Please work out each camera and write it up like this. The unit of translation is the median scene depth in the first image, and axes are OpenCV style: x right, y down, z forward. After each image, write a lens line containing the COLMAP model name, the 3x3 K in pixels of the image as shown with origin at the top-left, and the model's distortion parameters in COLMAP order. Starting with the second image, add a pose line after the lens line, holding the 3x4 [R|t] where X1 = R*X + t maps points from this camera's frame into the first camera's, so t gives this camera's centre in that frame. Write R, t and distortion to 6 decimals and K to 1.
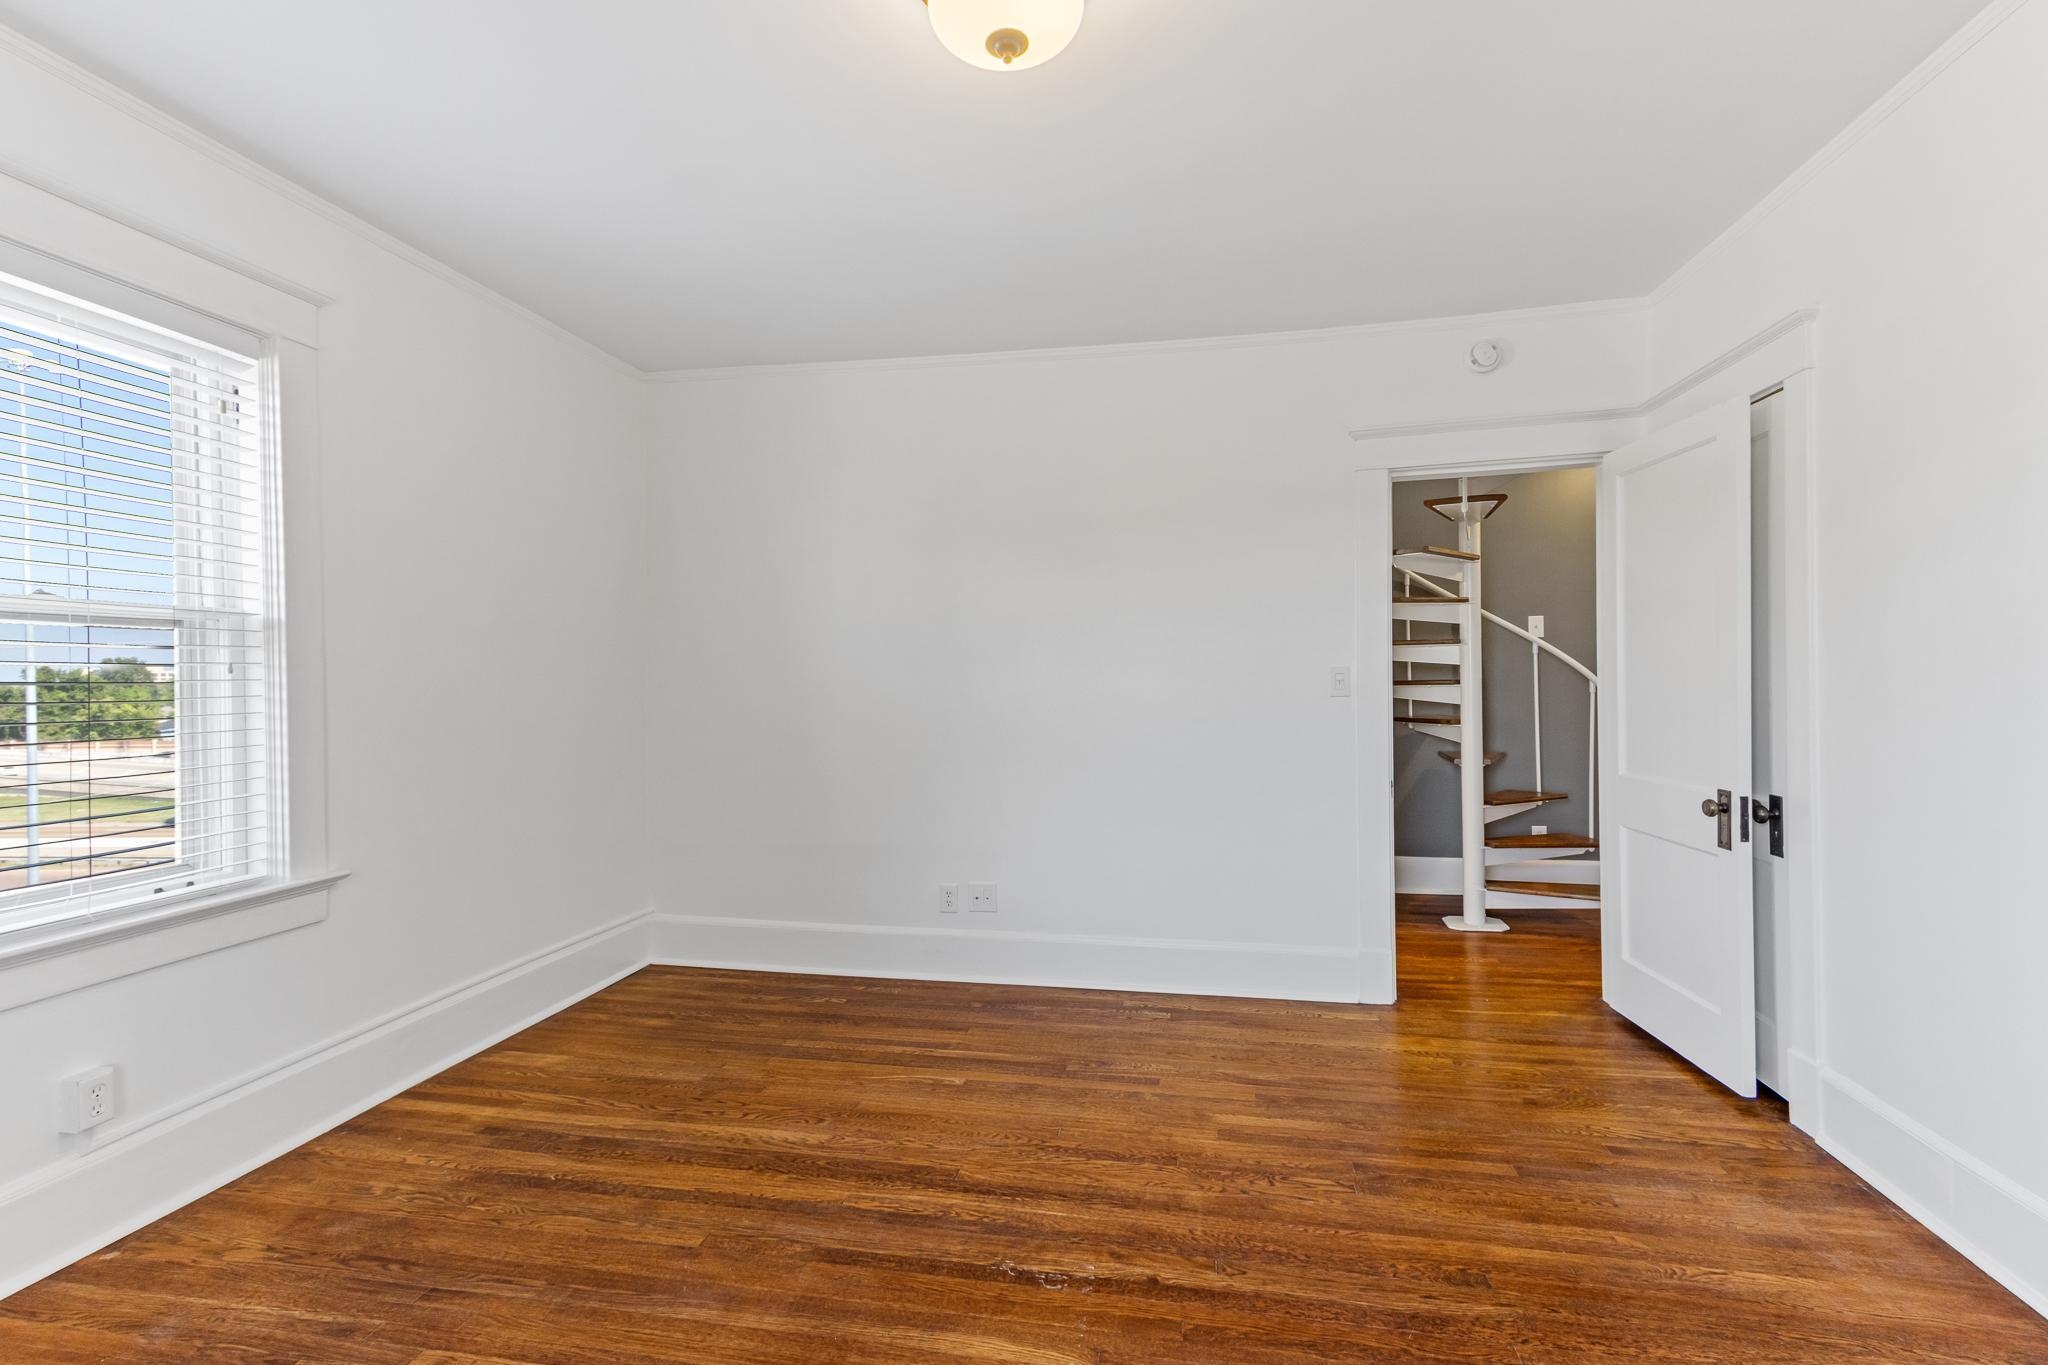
lens RADIAL K [[940.4, 0, 1013.5], [0, 940.4, 675.2], [0, 0, 1]] dist [0.026511, 0.000006]
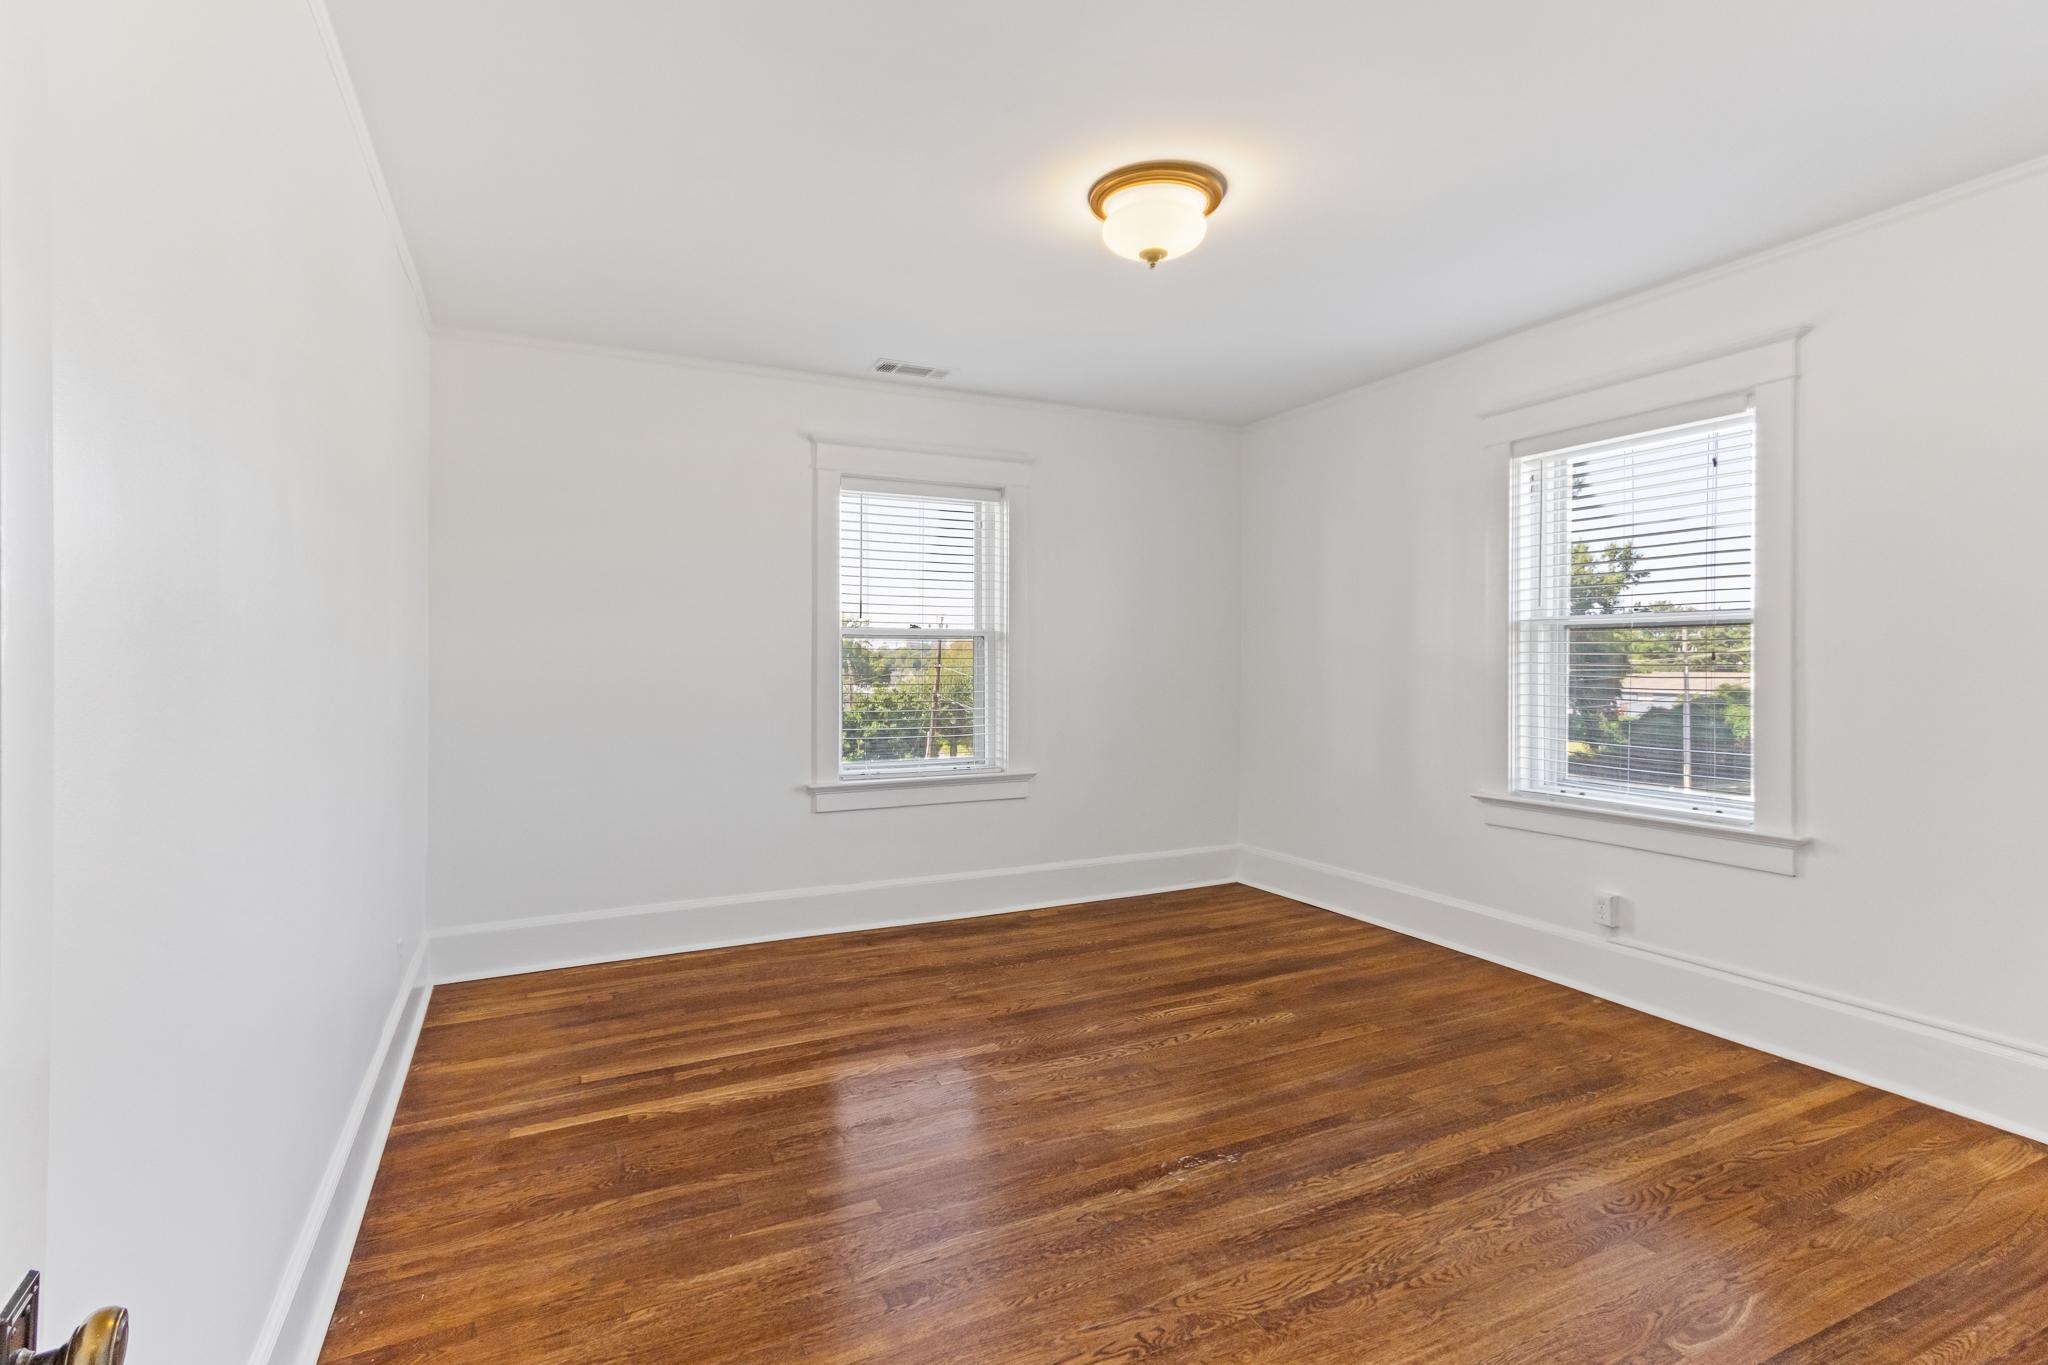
lens RADIAL K [[940.4, 0, 1013.5], [0, 940.4, 675.2], [0, 0, 1]] dist [0.026511, 0.000006]
pose [[-0.789964, 0.023788, -0.612692, 0.826191], [0.015030, 0.999698, 0.019435, -0.021745], [0.612969, 0.006144, -0.790083, 1.564995]]
